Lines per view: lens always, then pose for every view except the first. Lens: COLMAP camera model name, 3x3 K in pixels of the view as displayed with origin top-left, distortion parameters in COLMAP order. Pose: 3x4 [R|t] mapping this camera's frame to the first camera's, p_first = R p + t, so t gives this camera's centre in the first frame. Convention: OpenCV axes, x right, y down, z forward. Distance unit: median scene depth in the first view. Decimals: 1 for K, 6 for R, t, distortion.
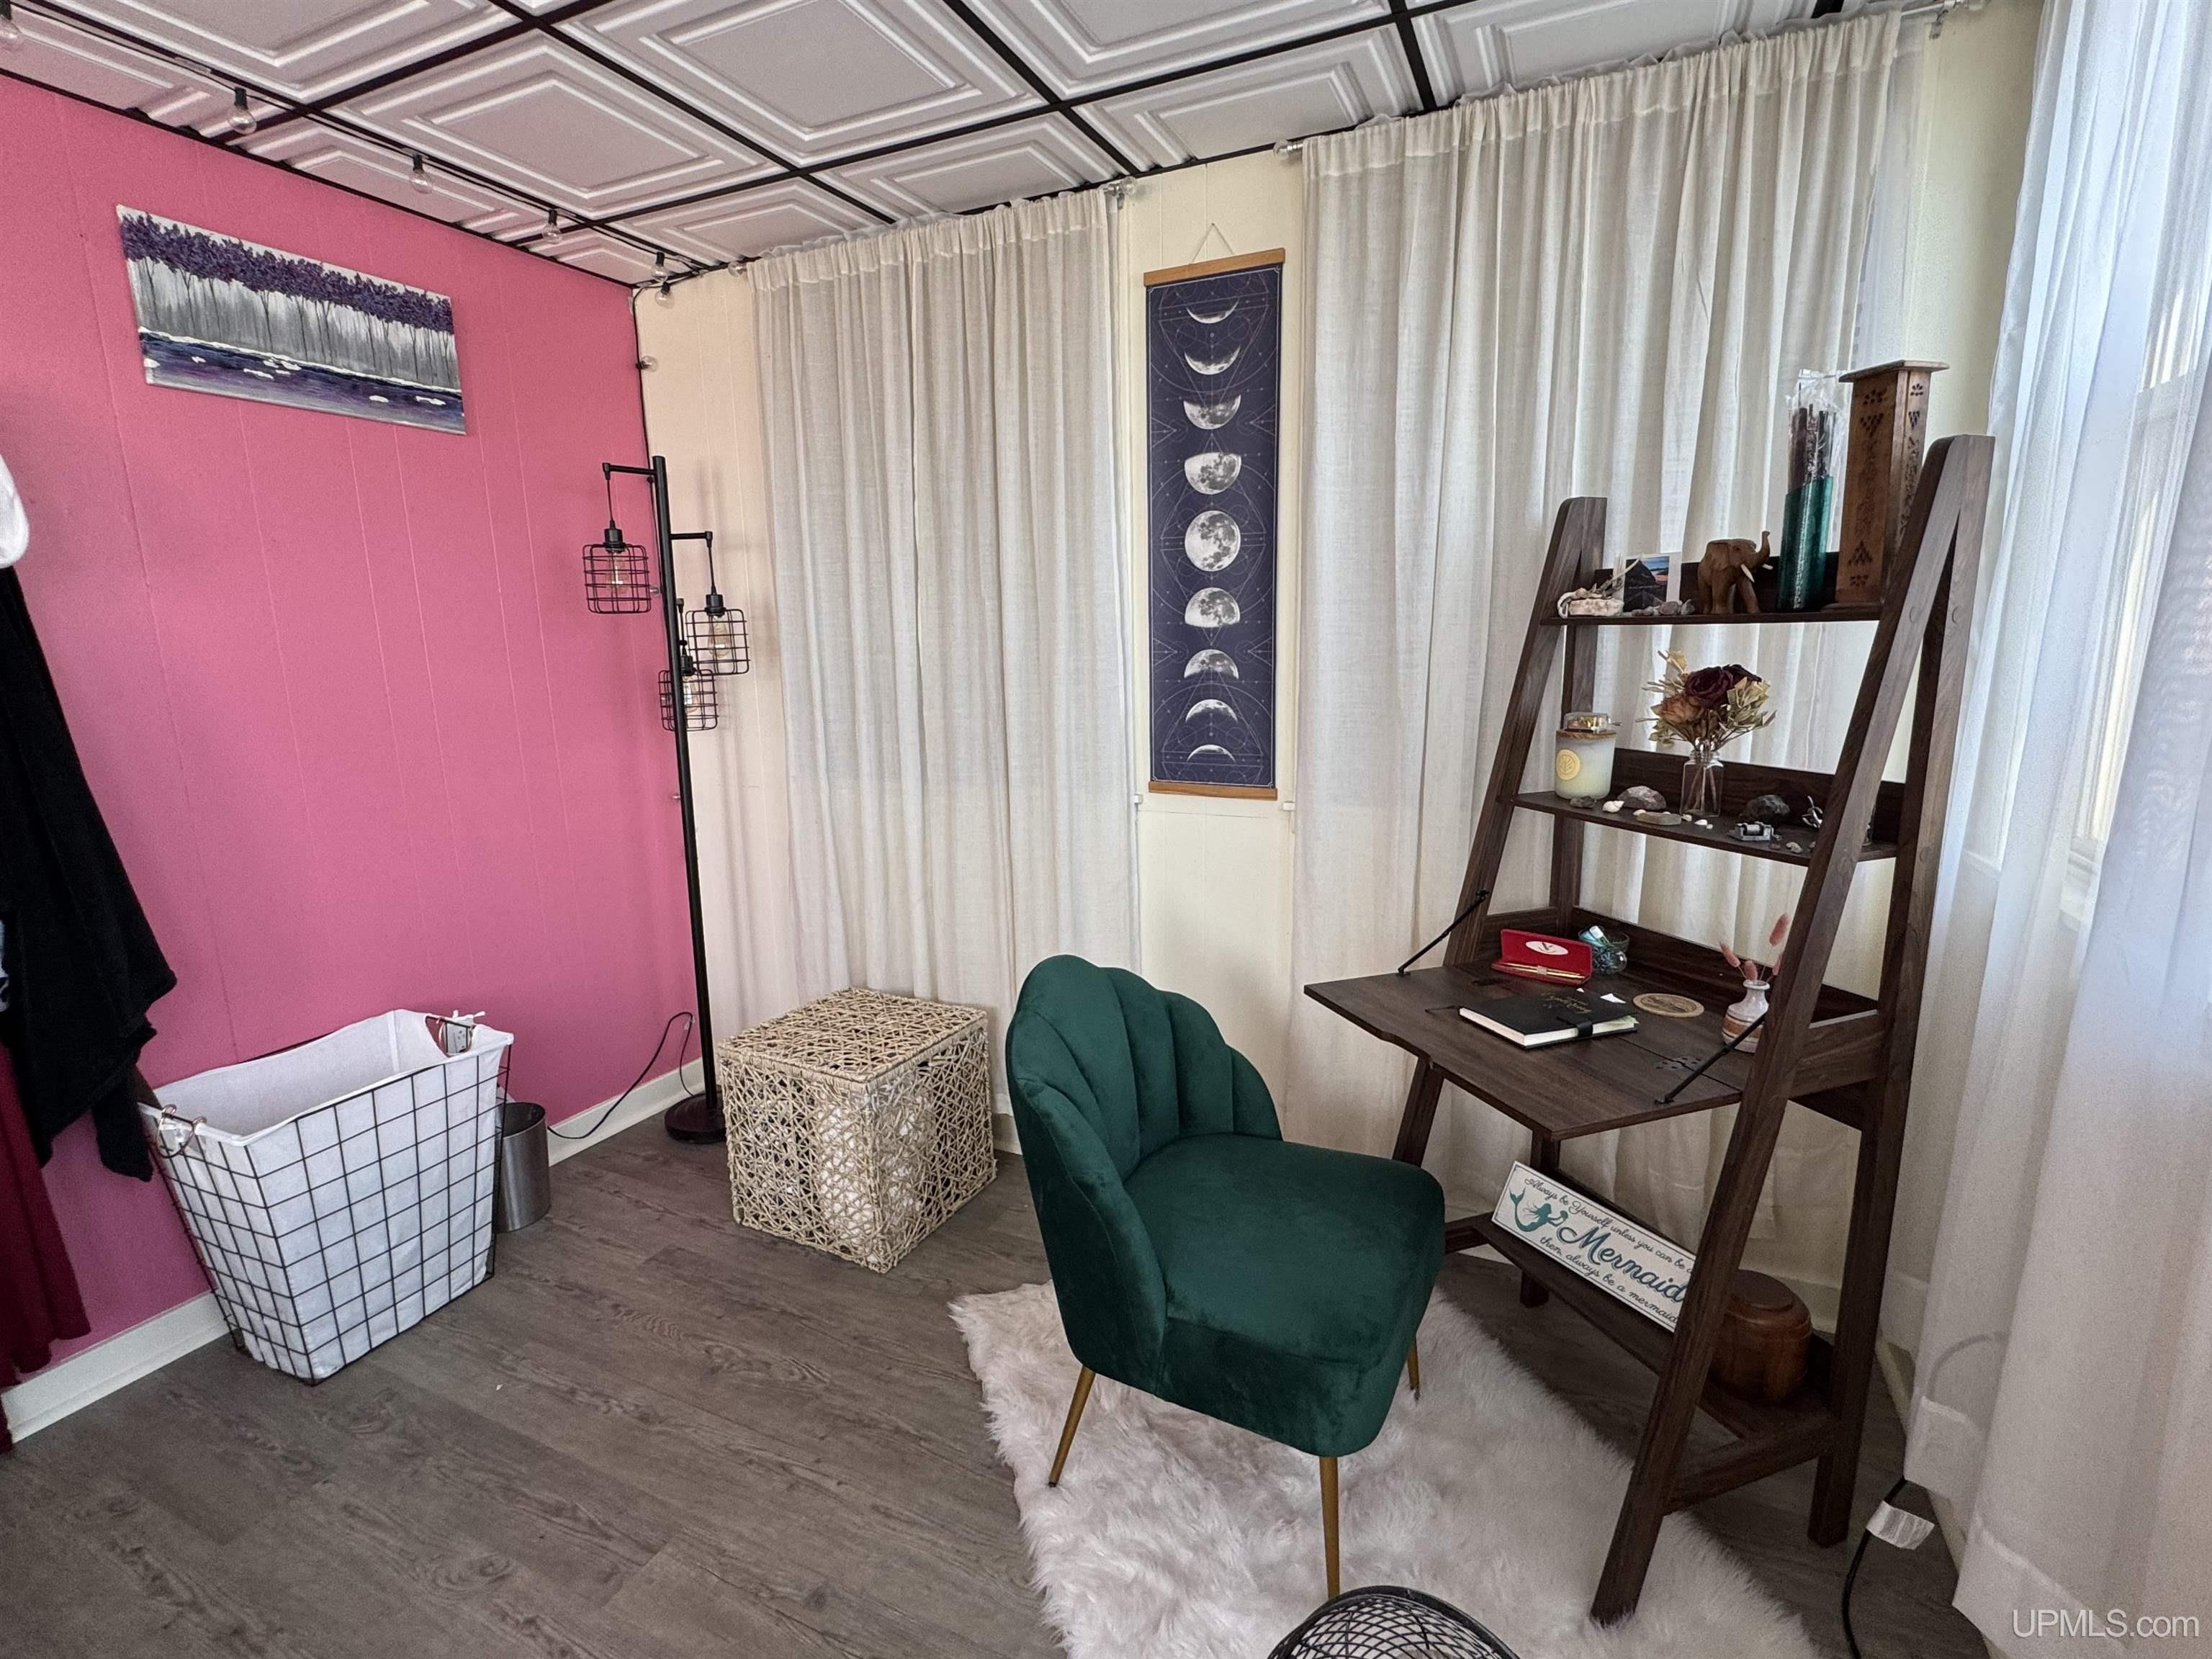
lens RADIAL K [[1048.0, 0, 1106.7], [0, 1048.0, 829.6], [0, 0, 1]] dist [-0.002696, 0.001305]
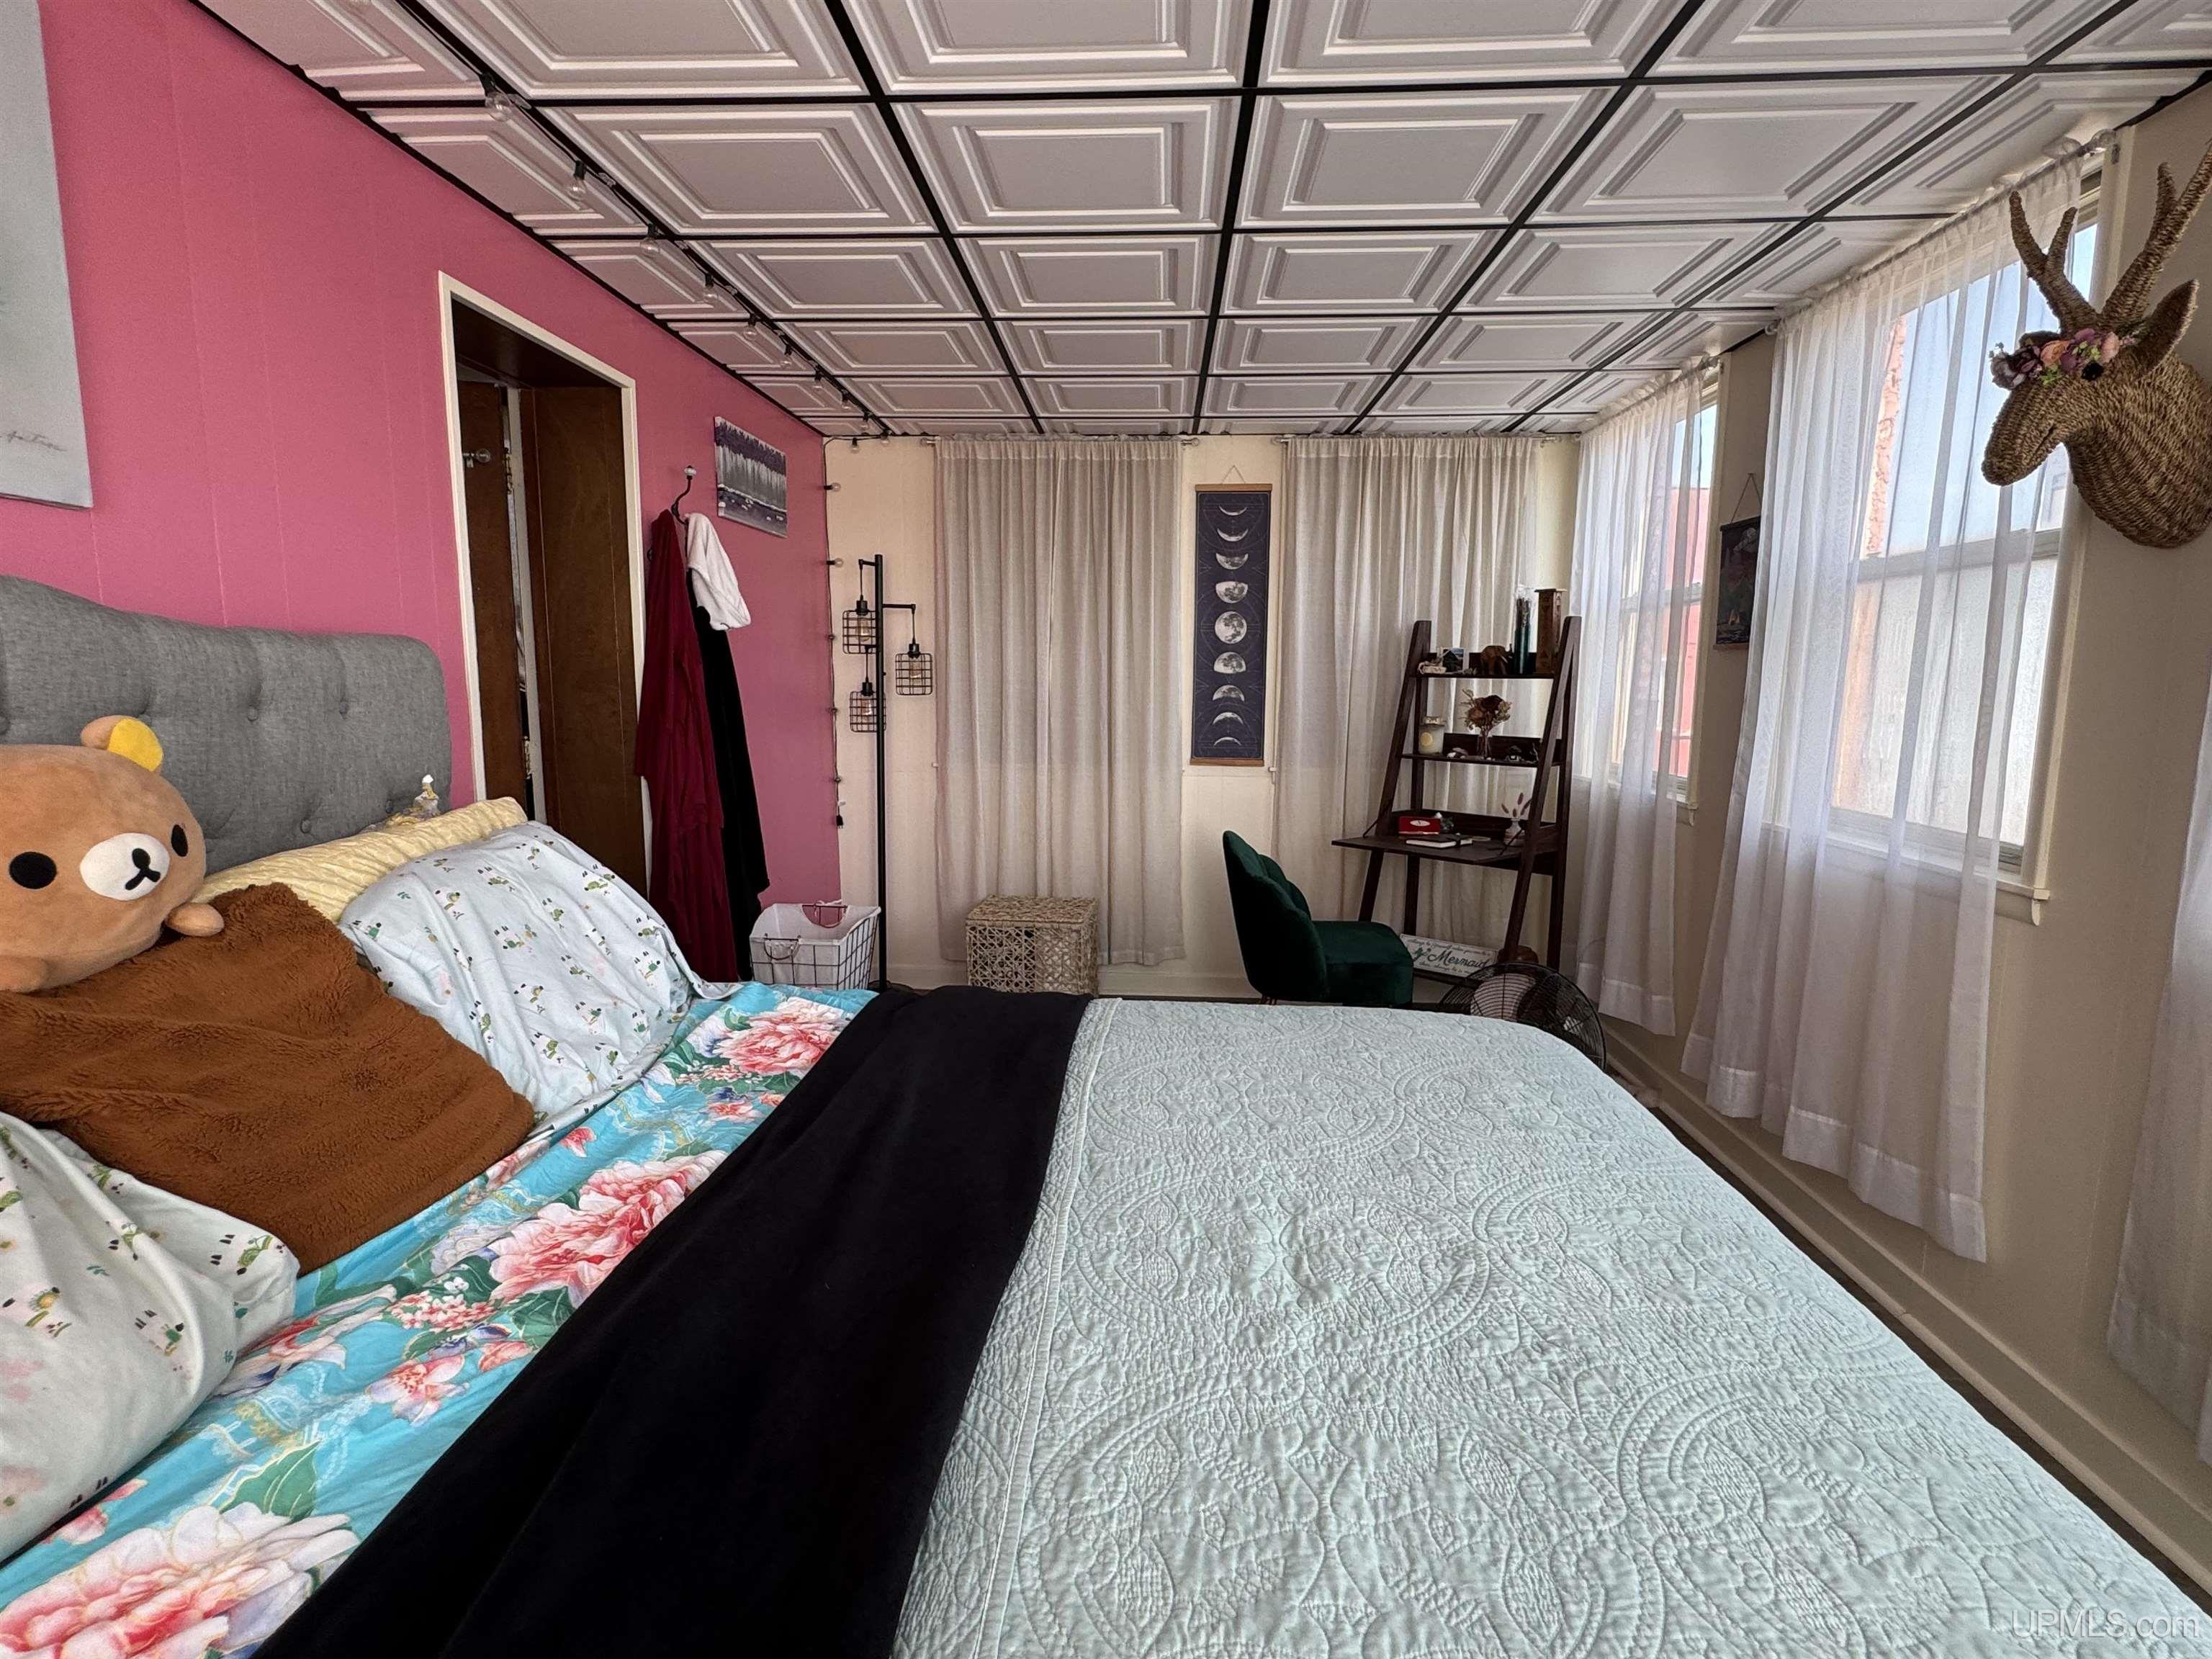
lens RADIAL K [[1148.8, 0, 1102.1], [0, 1148.8, 834.1], [0, 0, 1]] dist [0.003259, -0.000054]
pose [[0.926349, -0.027036, 0.375694, -1.019195], [0.044631, 0.998273, -0.038206, 0.182997], [-0.374012, 0.052159, 0.925956, -0.905161]]
